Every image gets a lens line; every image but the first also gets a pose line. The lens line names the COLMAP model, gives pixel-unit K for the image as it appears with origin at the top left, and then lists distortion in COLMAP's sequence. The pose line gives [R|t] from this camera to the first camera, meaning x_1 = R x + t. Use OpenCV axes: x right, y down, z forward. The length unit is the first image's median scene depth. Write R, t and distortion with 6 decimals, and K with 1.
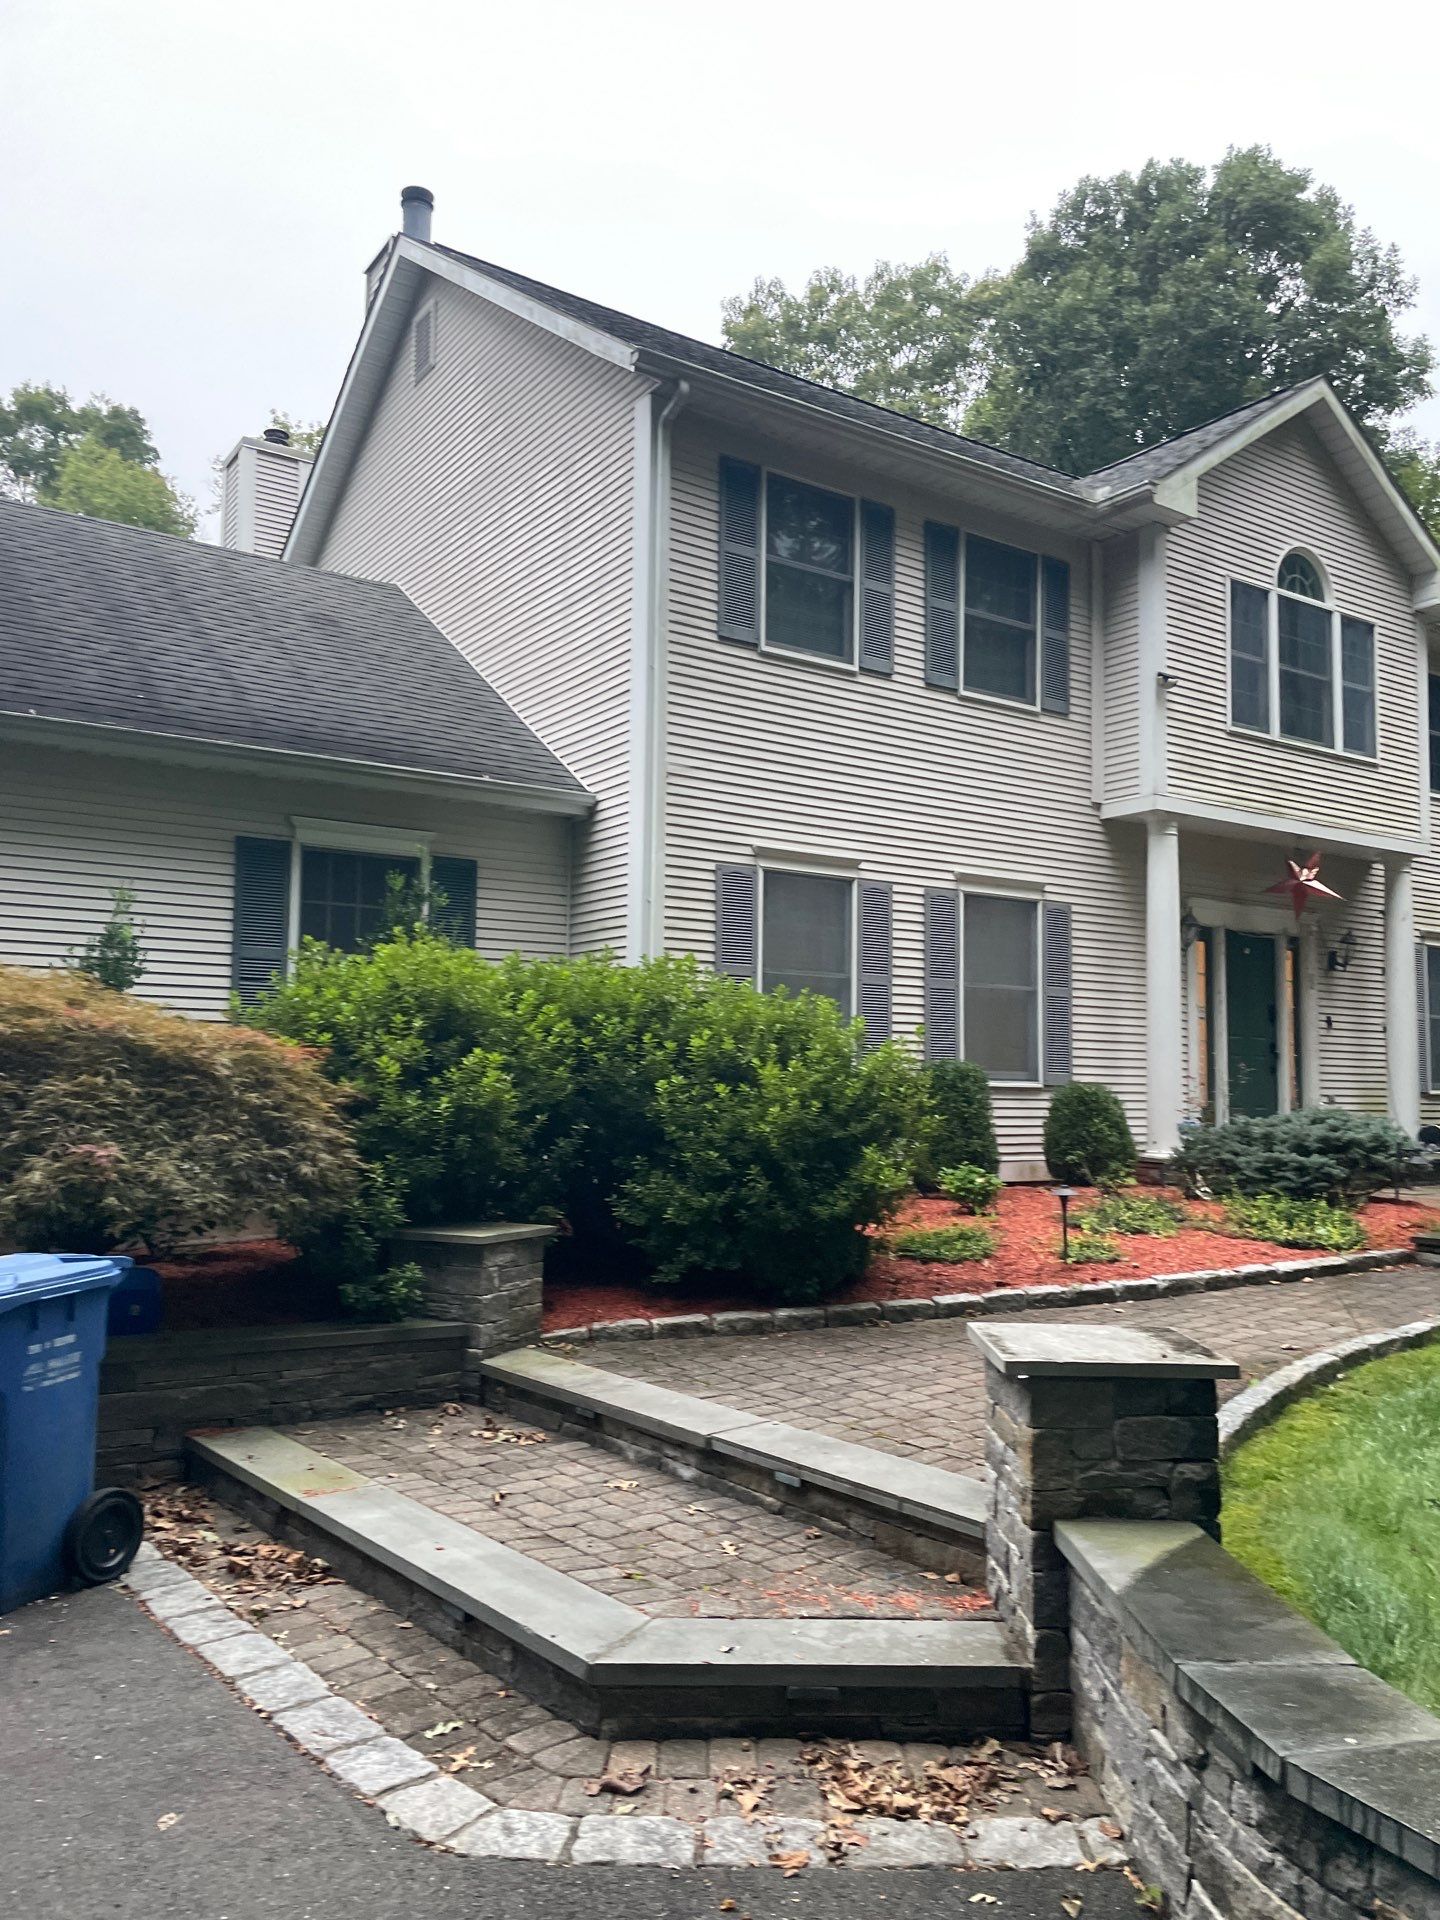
lens RADIAL K [[1485.0, 0, 720.0], [0, 1485.0, 960.0], [0, 0, 1]] dist [0.089227, -0.130958]
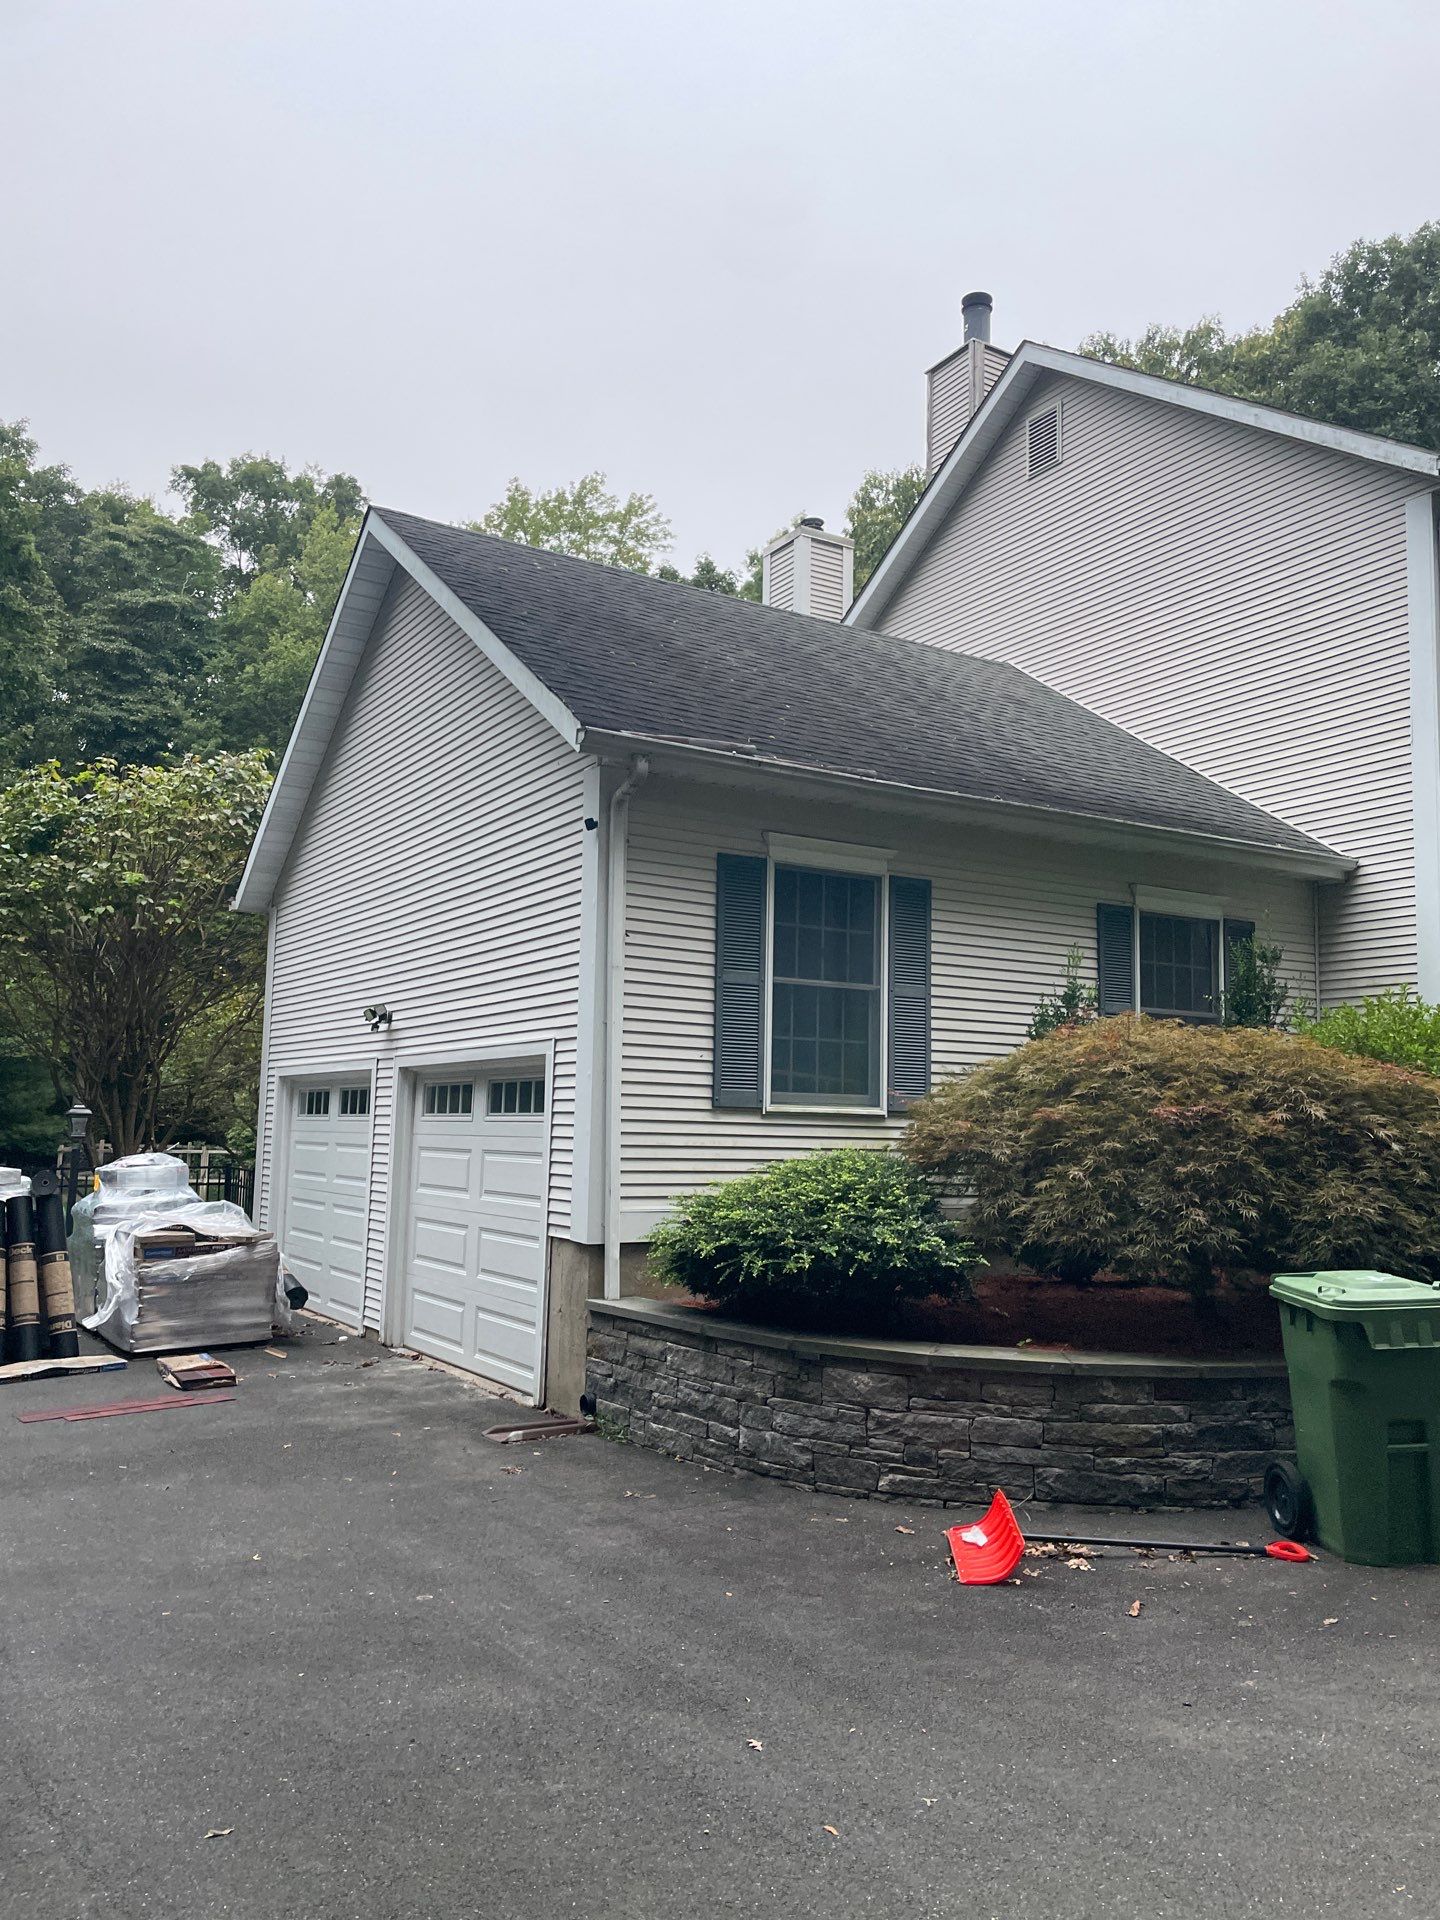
lens RADIAL K [[1485.0, 0, 720.0], [0, 1485.0, 960.0], [0, 0, 1]] dist [0.089227, -0.130958]
pose [[0.998726, -0.002790, -0.050385, -0.155982], [0.001362, 0.999597, -0.028370, -0.002851], [0.050444, 0.028265, 0.998327, -0.032833]]
